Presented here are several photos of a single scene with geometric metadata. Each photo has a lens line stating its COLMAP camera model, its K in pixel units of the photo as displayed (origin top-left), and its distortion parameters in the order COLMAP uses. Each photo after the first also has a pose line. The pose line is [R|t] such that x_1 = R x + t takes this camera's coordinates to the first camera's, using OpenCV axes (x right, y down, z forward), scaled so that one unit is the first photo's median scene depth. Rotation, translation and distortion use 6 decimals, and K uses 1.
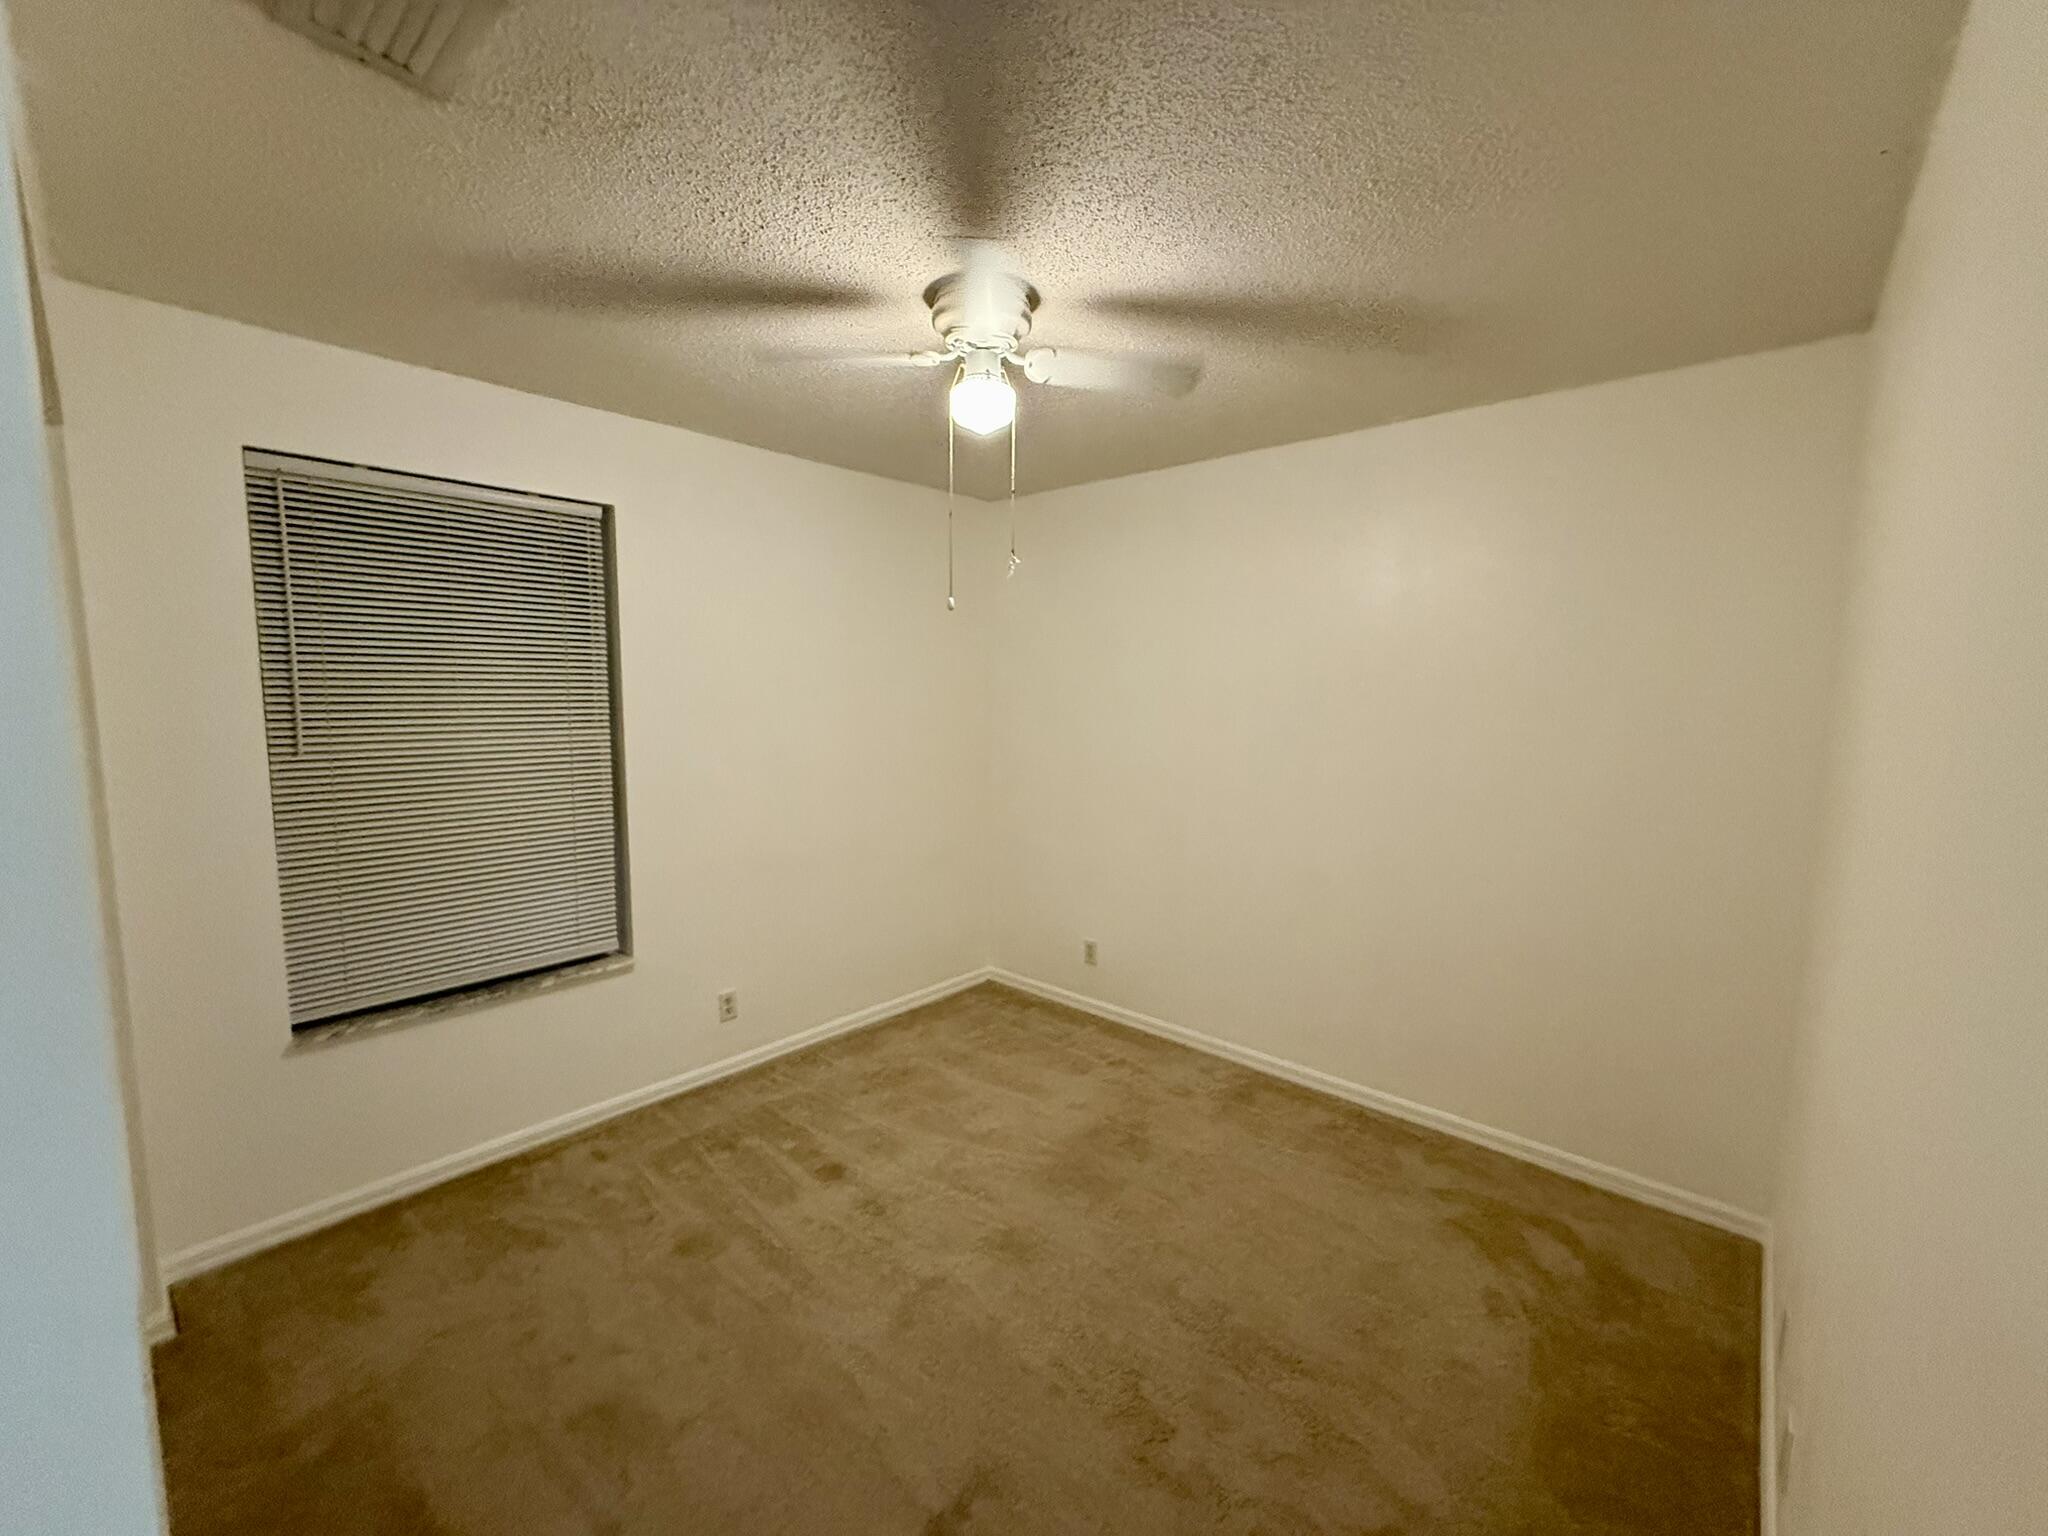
lens RADIAL K [[820.6, 0, 1020.9], [0, 820.6, 769.3], [0, 0, 1]] dist [-0.002787, 0.002032]
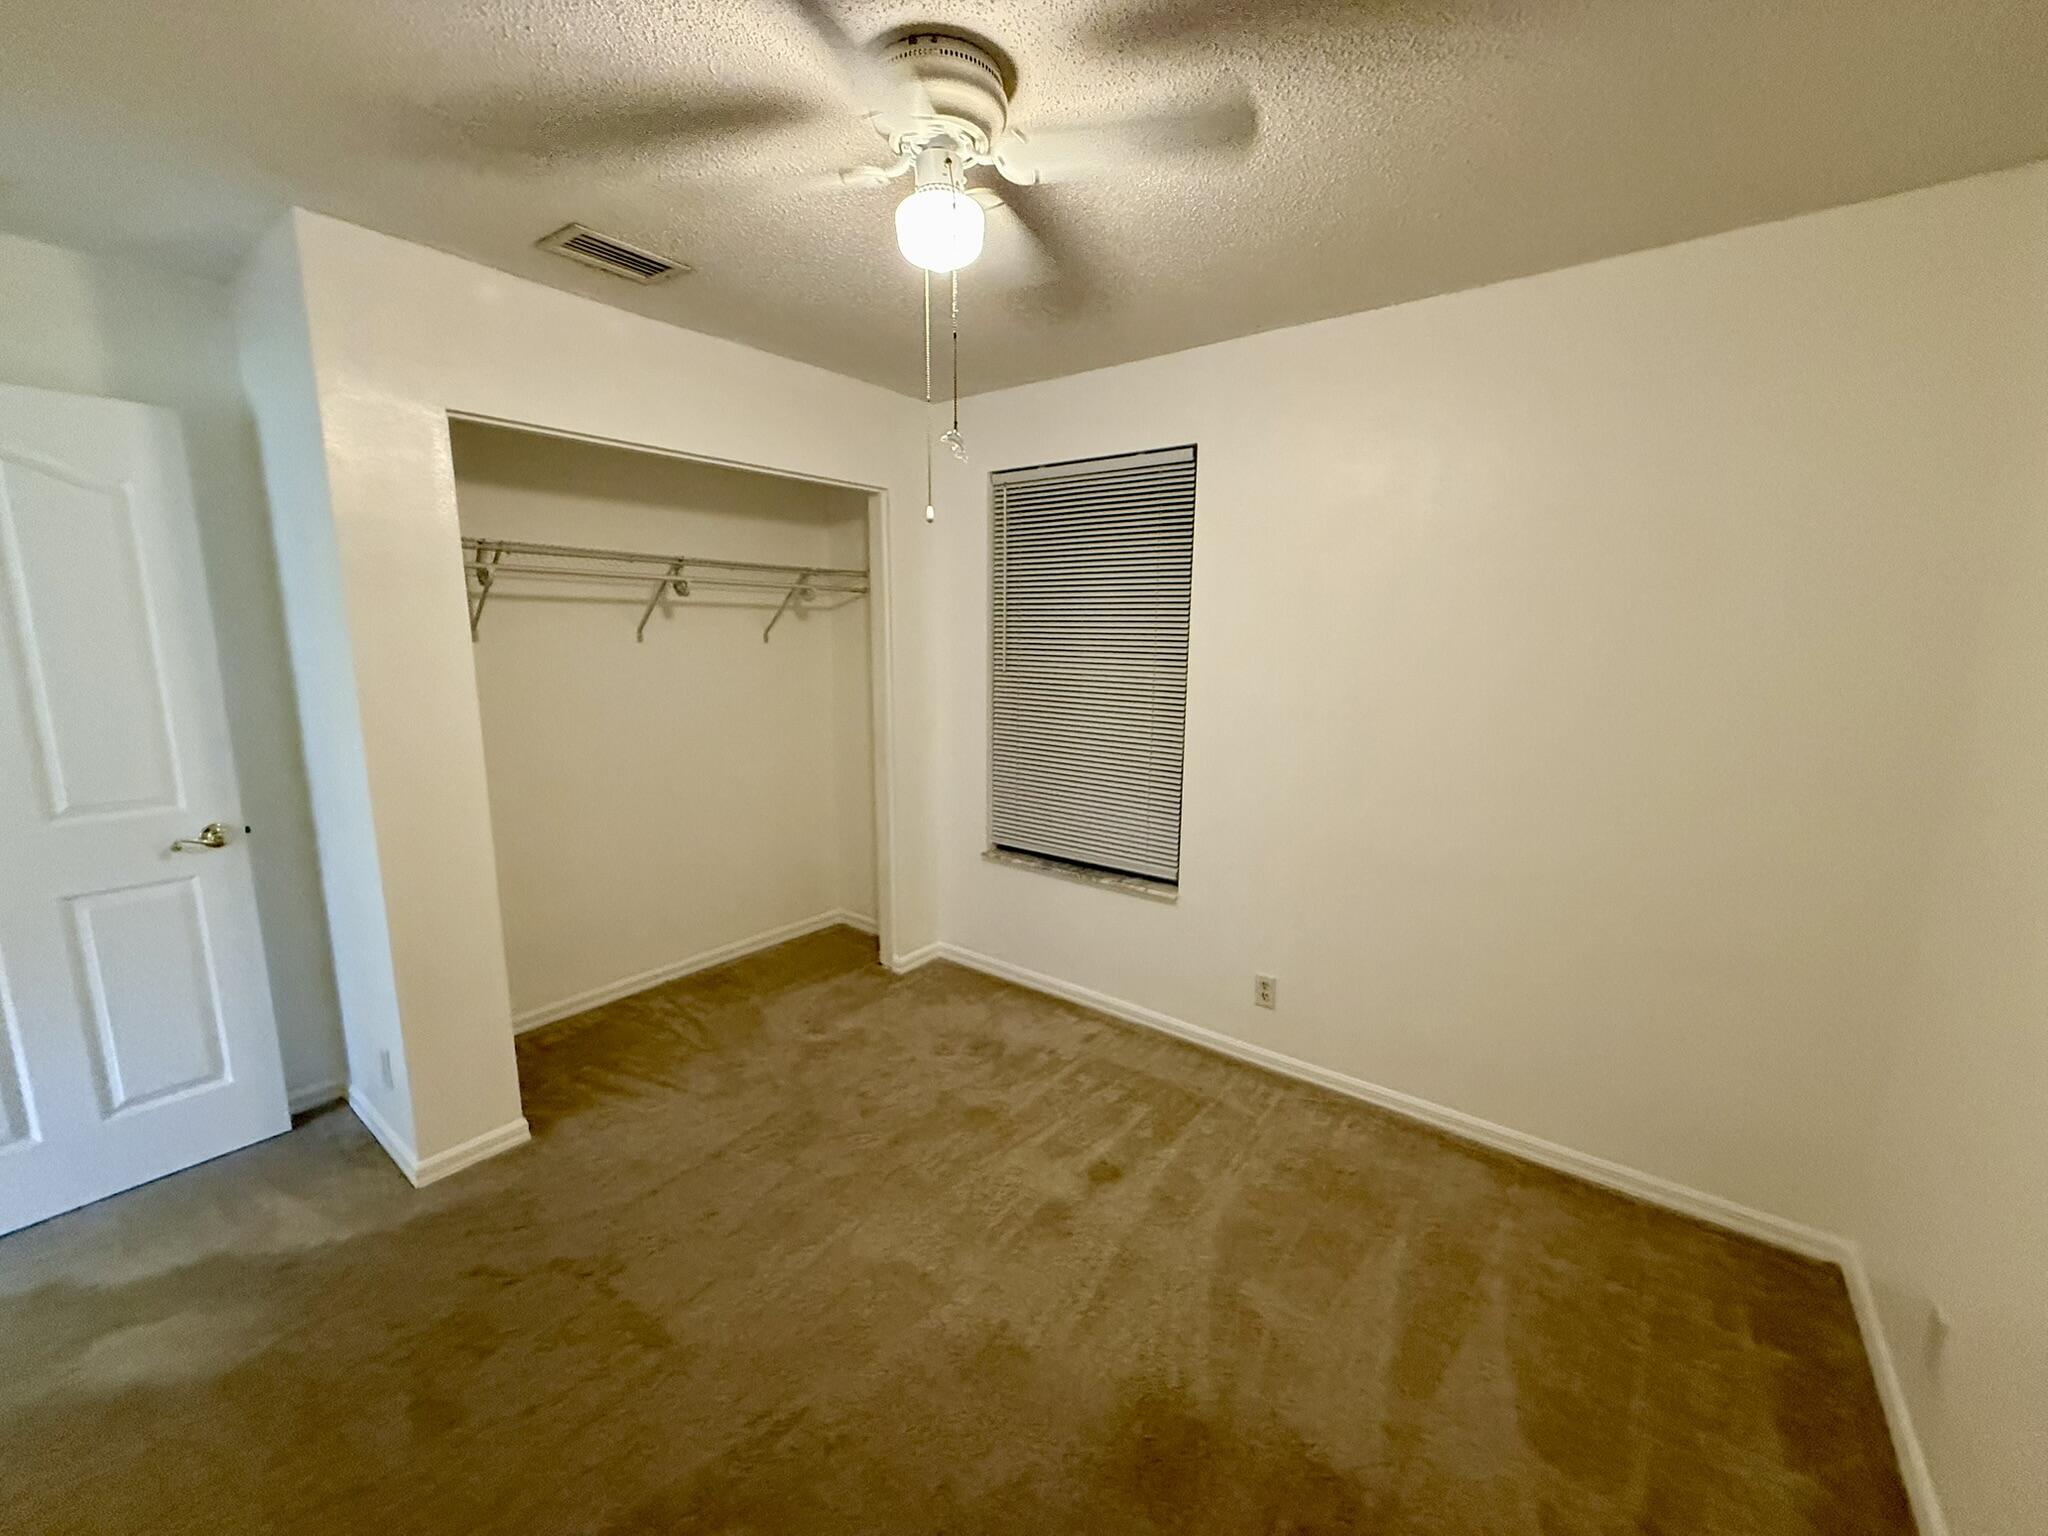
lens RADIAL K [[820.6, 0, 1021.5], [0, 820.6, 768.5], [0, 0, 1]] dist [-0.002787, 0.002032]
pose [[0.076195, 0.165138, -0.983323, 0.545345], [-0.110172, 0.981546, 0.156302, -0.068550], [0.990988, 0.096425, 0.092982, 0.754790]]
